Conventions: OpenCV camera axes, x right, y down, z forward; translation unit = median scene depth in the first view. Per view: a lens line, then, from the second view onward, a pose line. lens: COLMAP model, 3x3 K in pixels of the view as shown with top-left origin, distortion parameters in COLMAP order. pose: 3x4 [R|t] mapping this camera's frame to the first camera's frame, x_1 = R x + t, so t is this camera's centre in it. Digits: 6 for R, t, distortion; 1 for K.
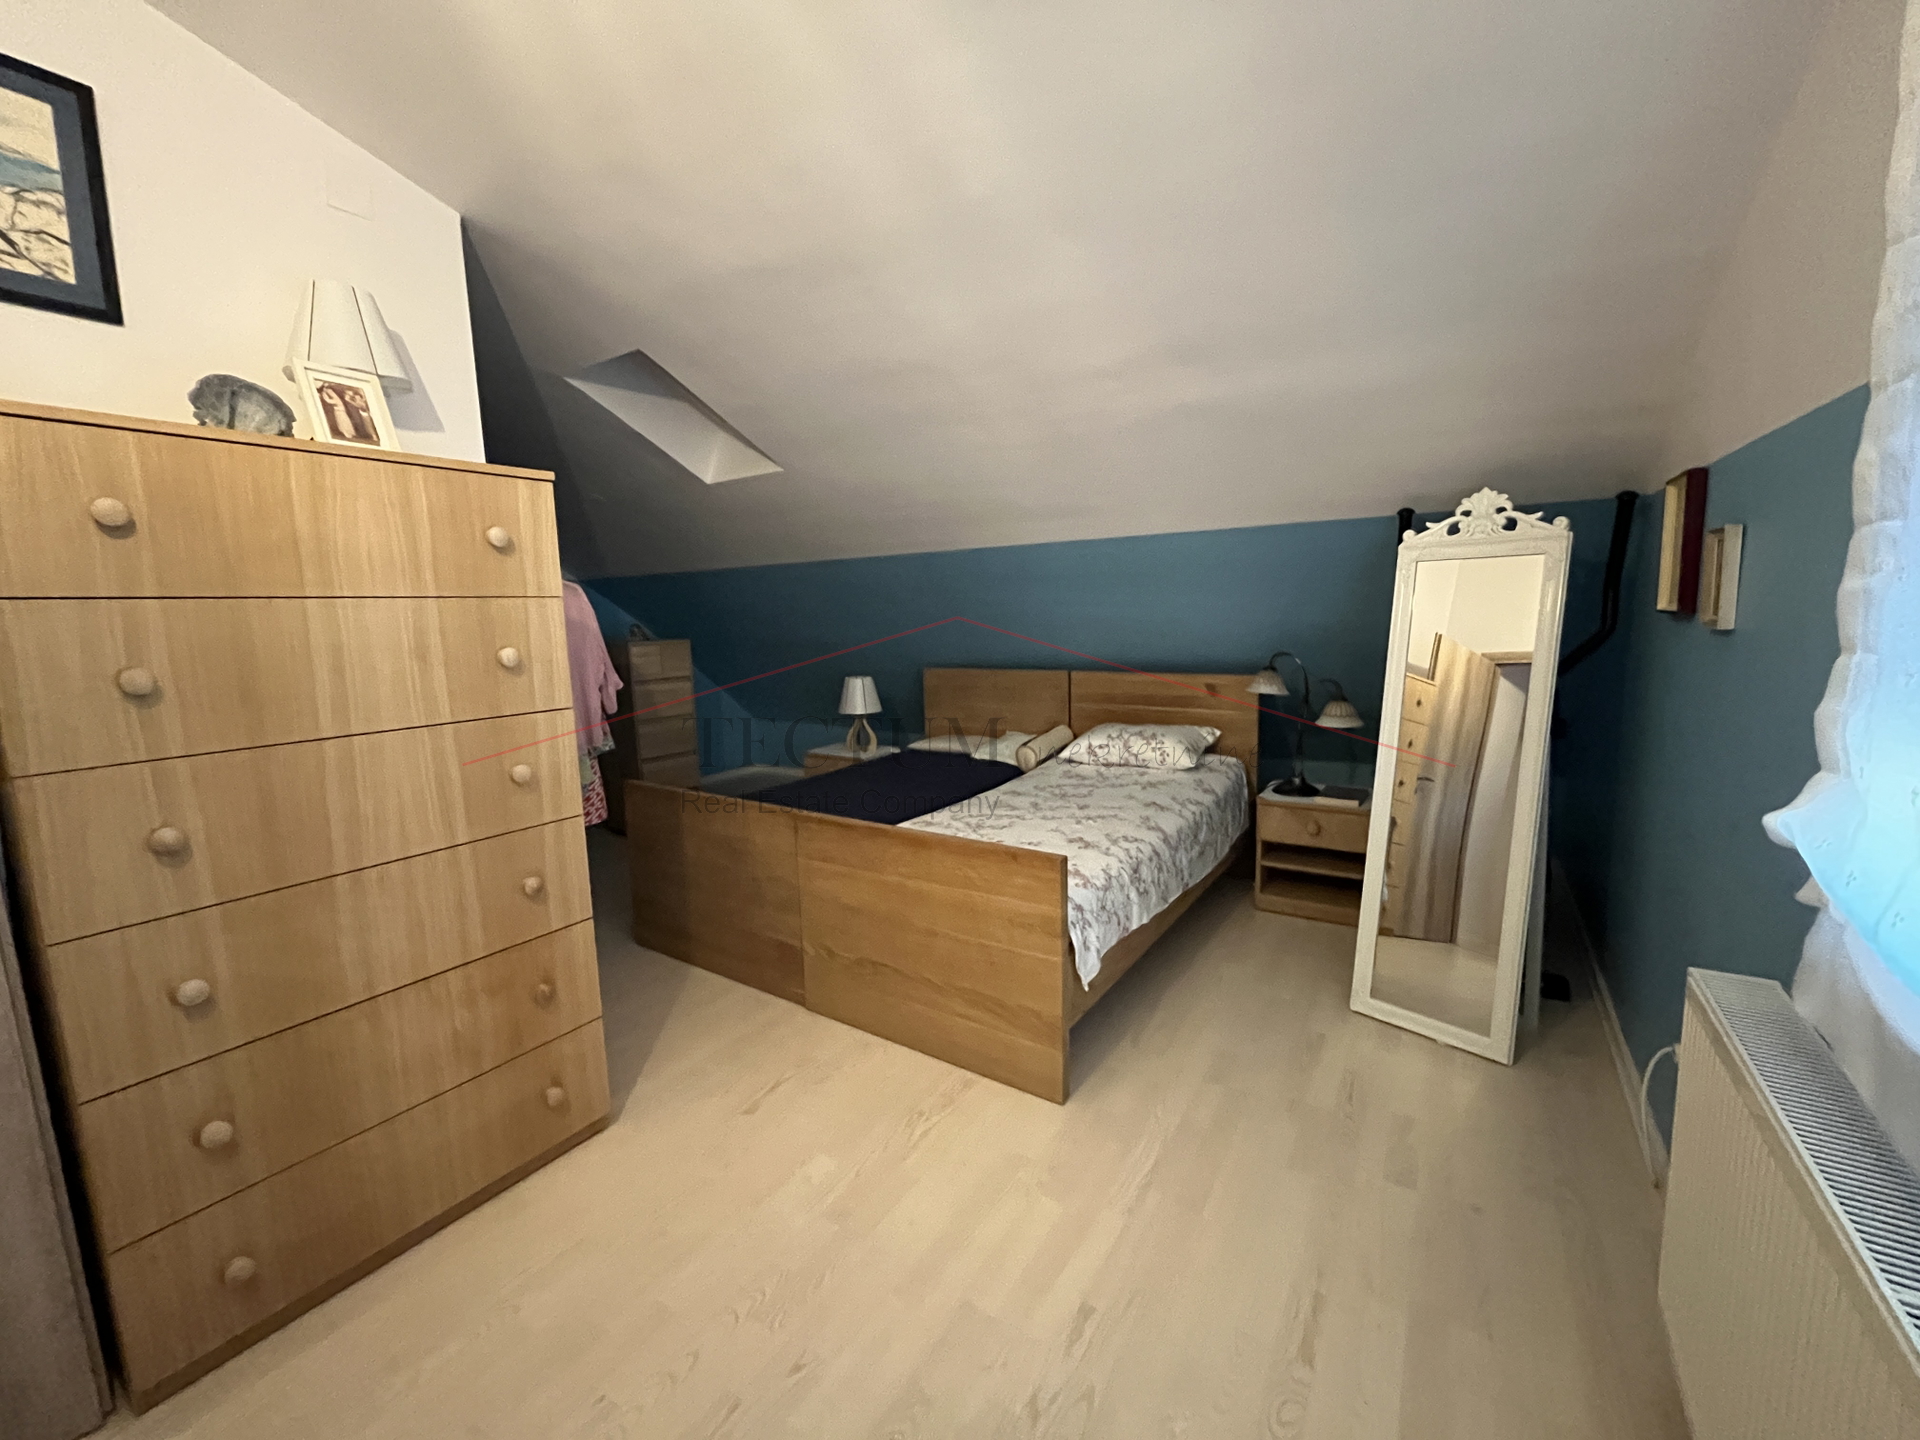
lens RADIAL K [[778.5, 0, 952.8], [0, 778.5, 717.5], [0, 0, 1]] dist [-0.001891, -0.000011]
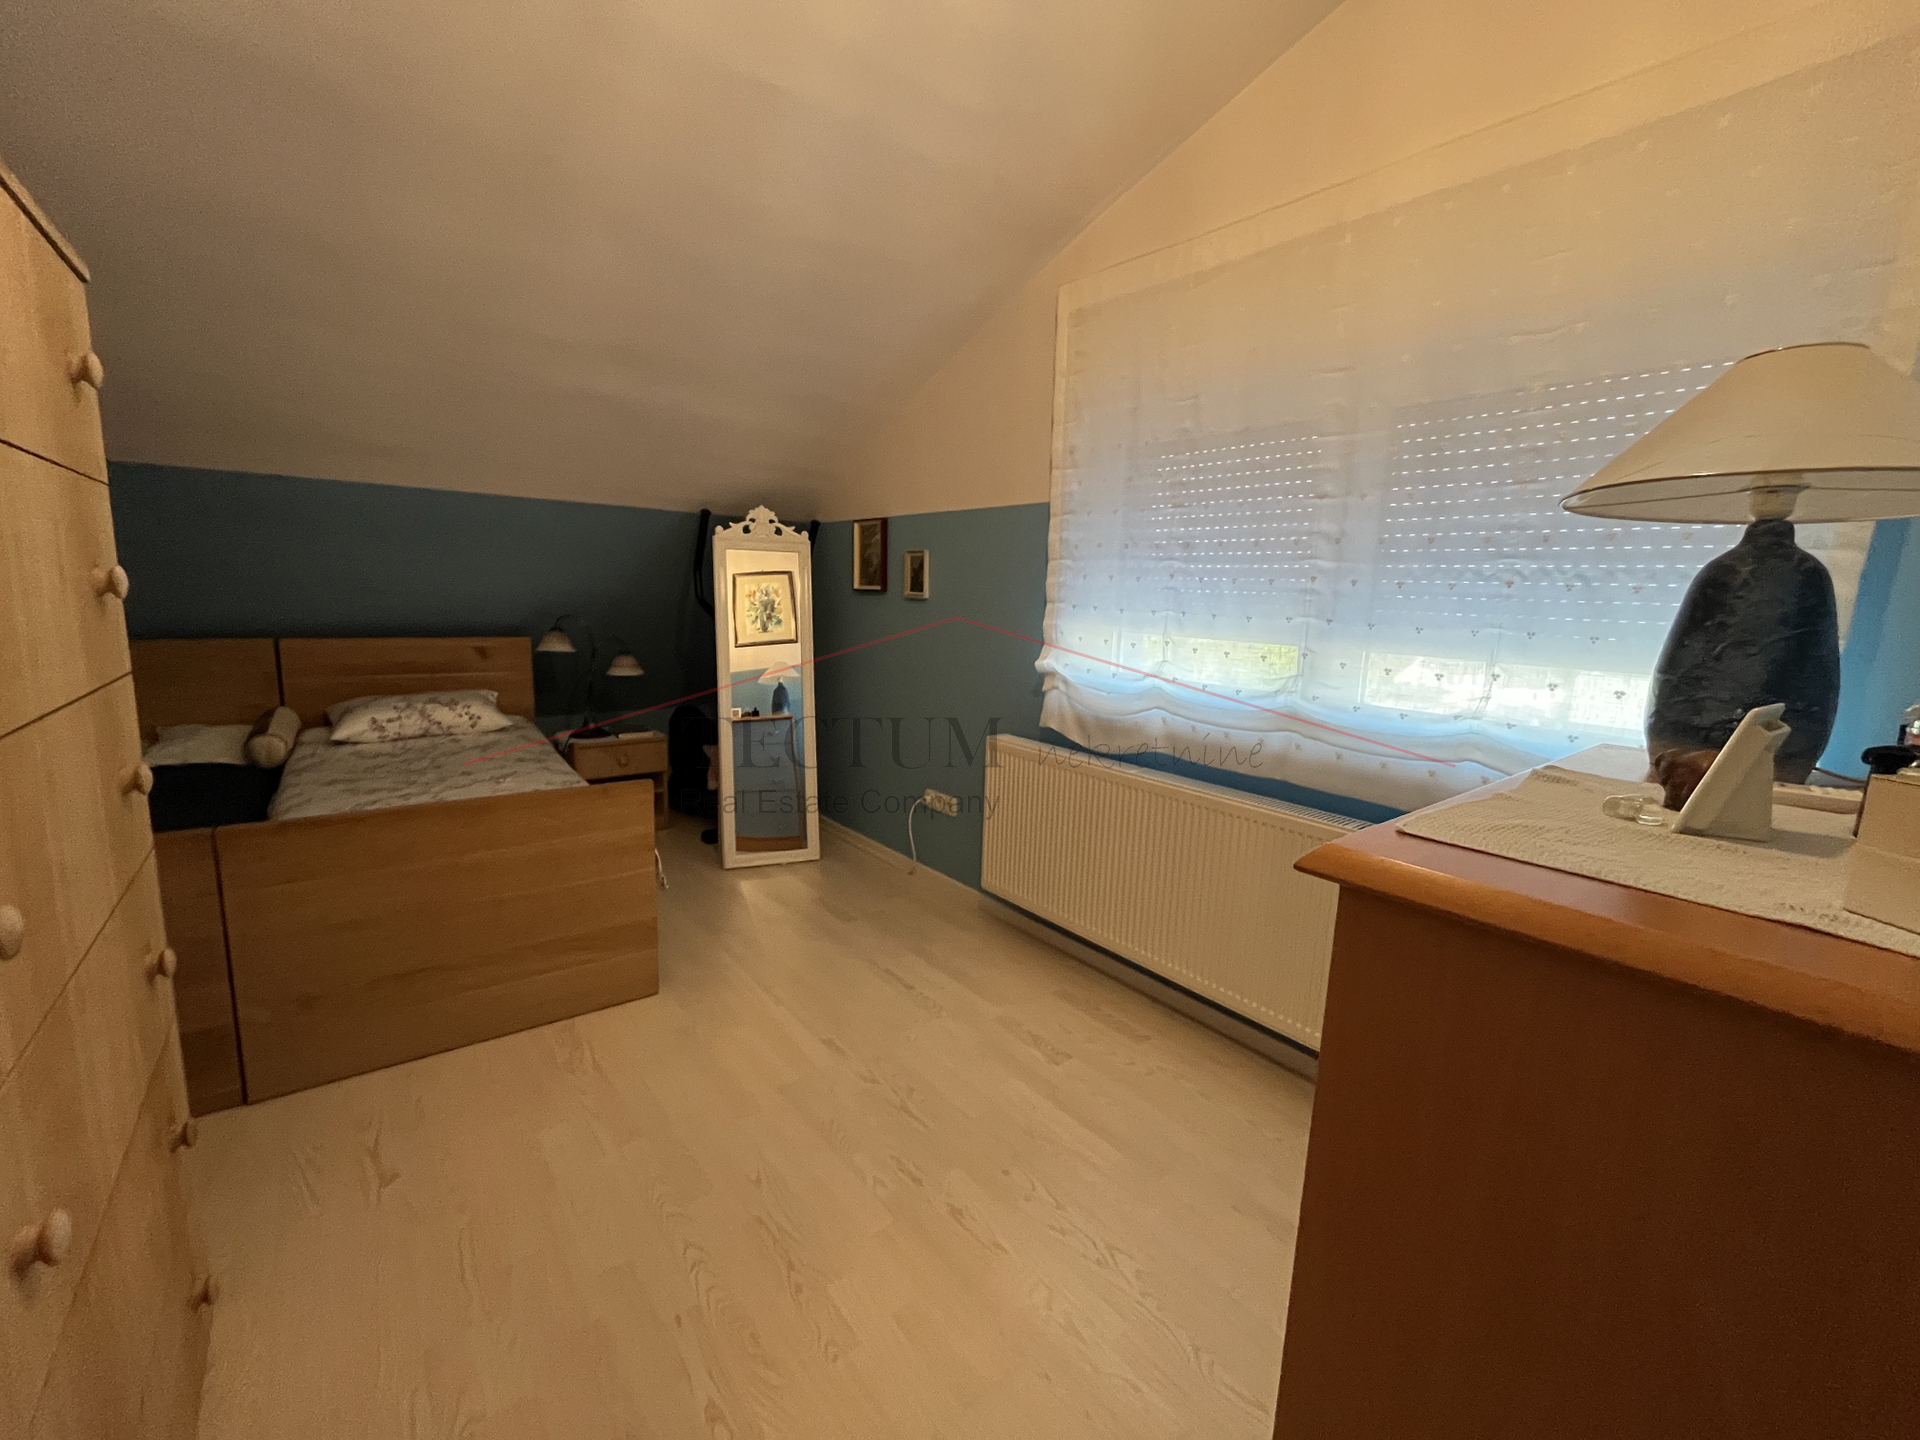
lens RADIAL K [[778.5, 0, 952.8], [0, 778.5, 717.5], [0, 0, 1]] dist [-0.001891, -0.000011]
pose [[0.309950, -0.113290, 0.943979, -0.693797], [0.090033, 0.991911, 0.089481, 0.019718], [-0.946480, 0.057254, 0.317642, 0.164799]]
